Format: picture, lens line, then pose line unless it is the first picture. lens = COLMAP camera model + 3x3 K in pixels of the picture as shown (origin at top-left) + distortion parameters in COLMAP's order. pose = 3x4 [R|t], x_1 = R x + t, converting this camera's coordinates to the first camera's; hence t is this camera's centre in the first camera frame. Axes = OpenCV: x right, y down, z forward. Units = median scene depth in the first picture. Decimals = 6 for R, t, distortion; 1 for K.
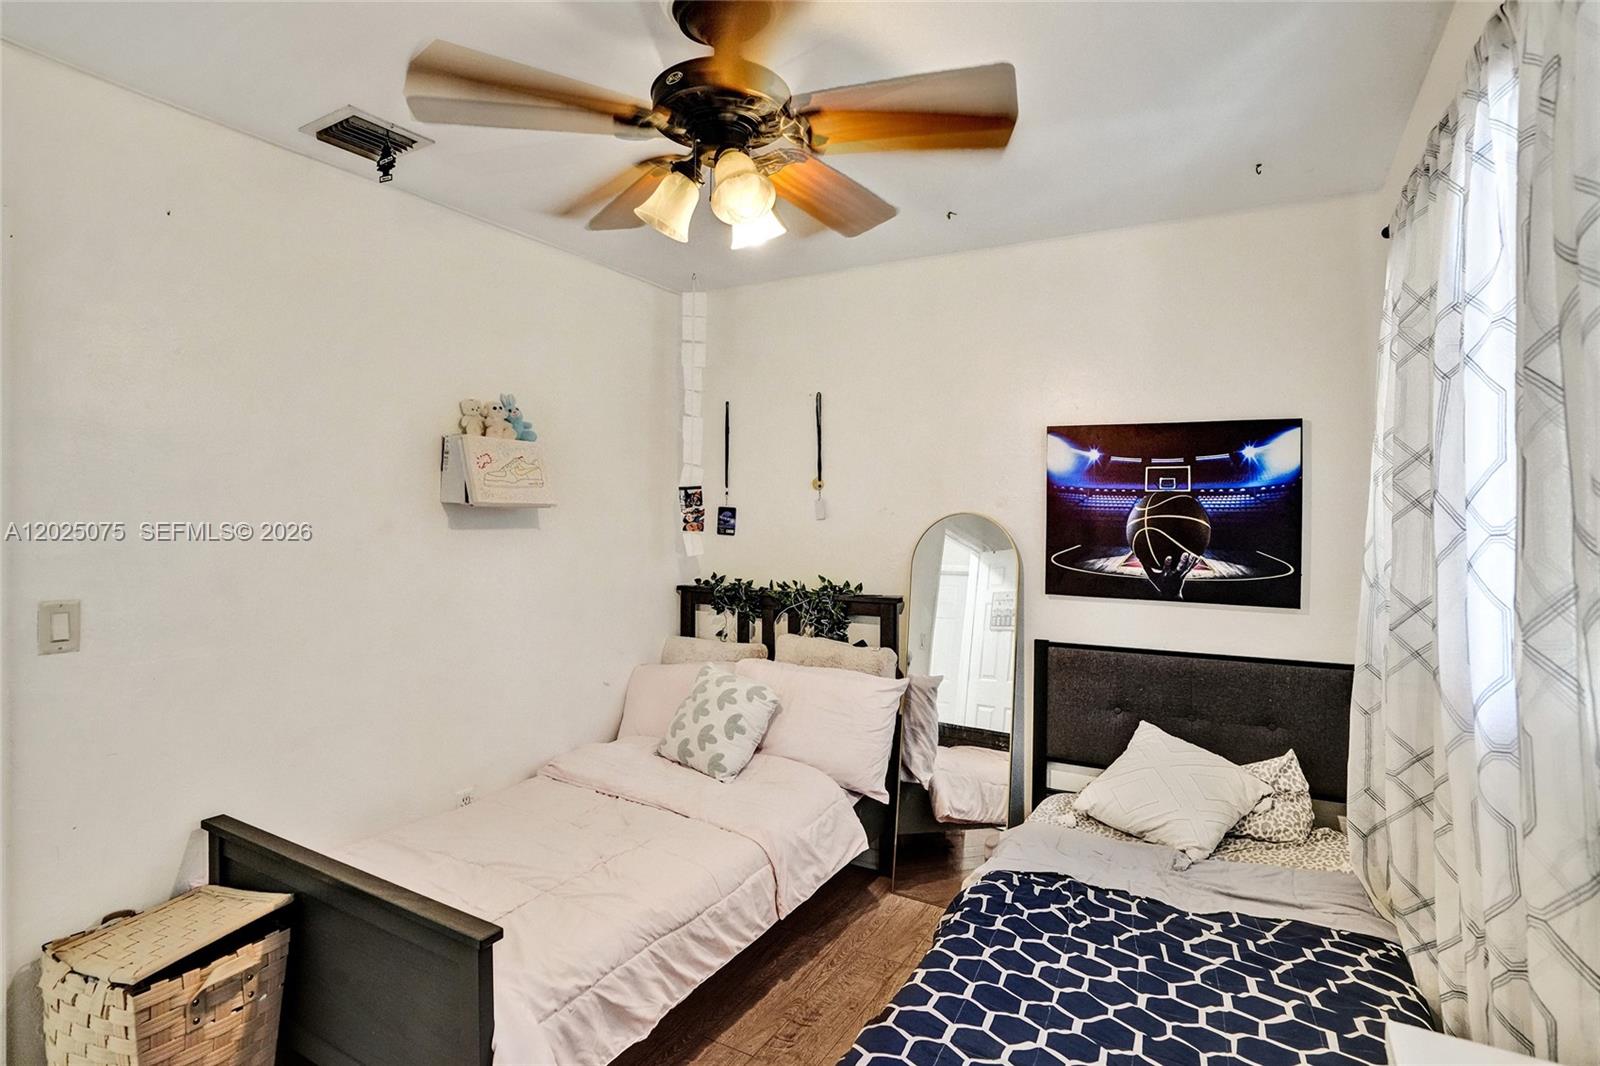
lens RADIAL K [[801.4, 0, 804.1], [0, 801.4, 523.1], [0, 0, 1]] dist [-0.044236, 0.010246]
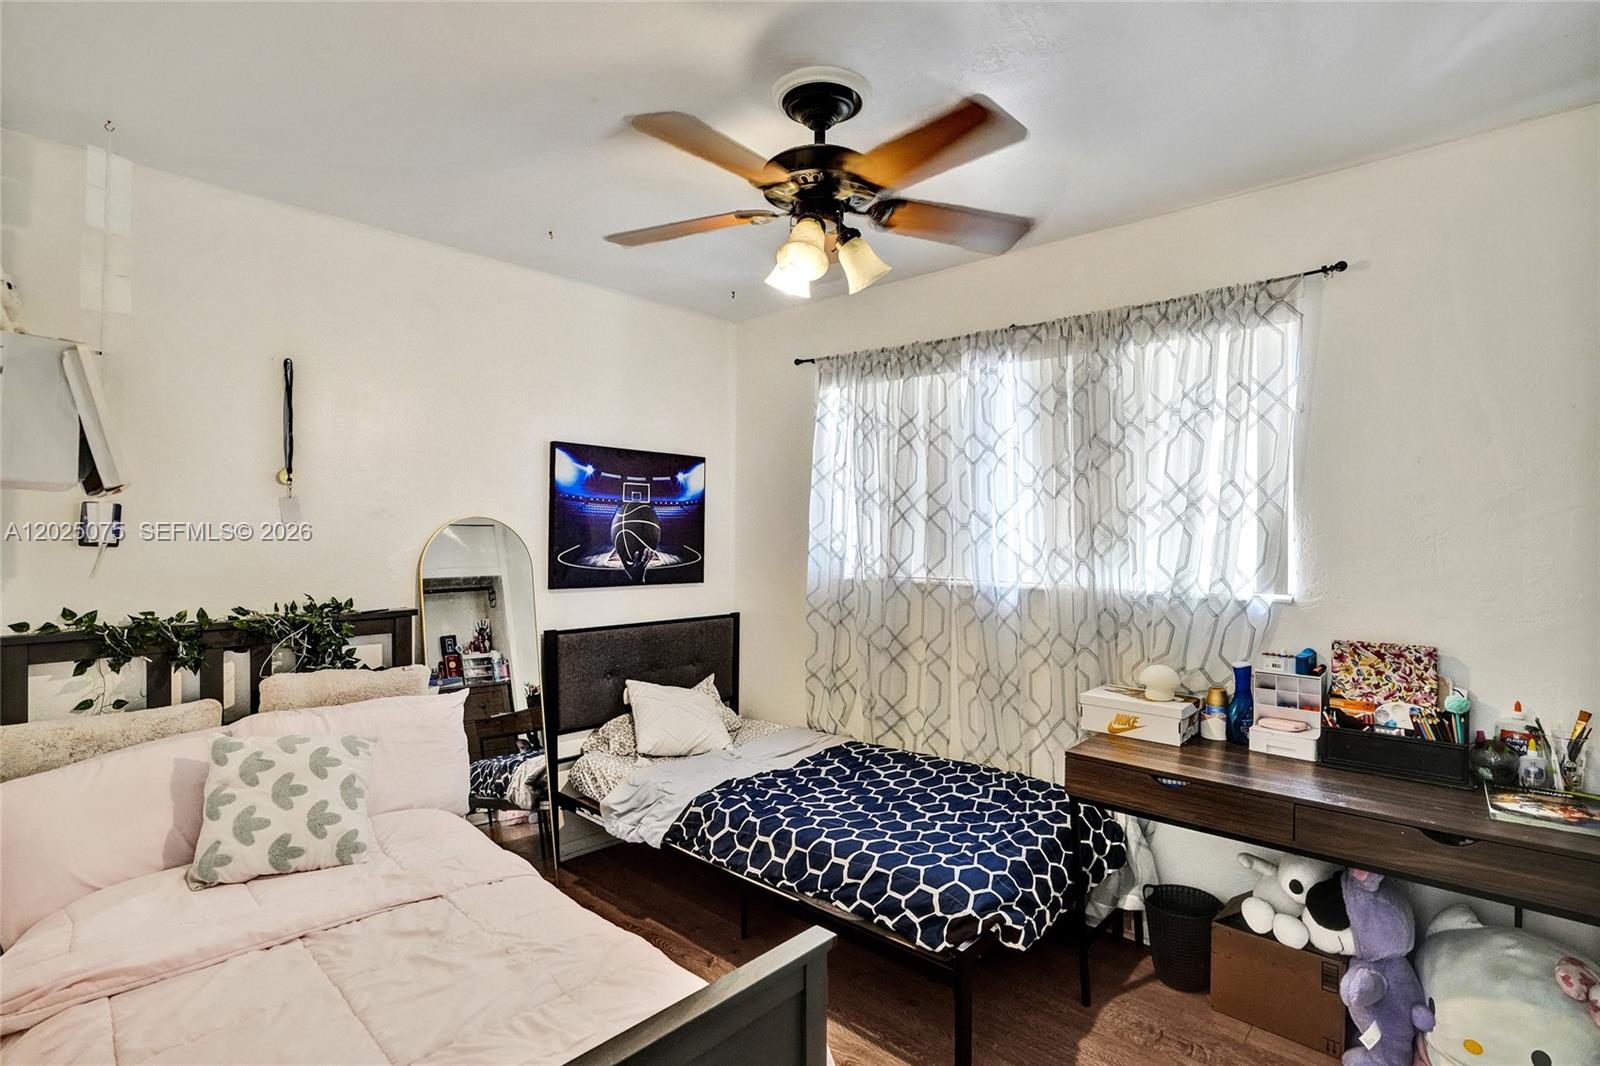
lens RADIAL K [[801.4, 0, 804.6], [0, 801.4, 531.8], [0, 0, 1]] dist [-0.044236, 0.010246]
pose [[0.220282, -0.007717, 0.975406, -0.762657], [0.002139, 0.999970, 0.007429, -0.000088], [-0.975434, 0.000450, 0.220291, 0.428680]]
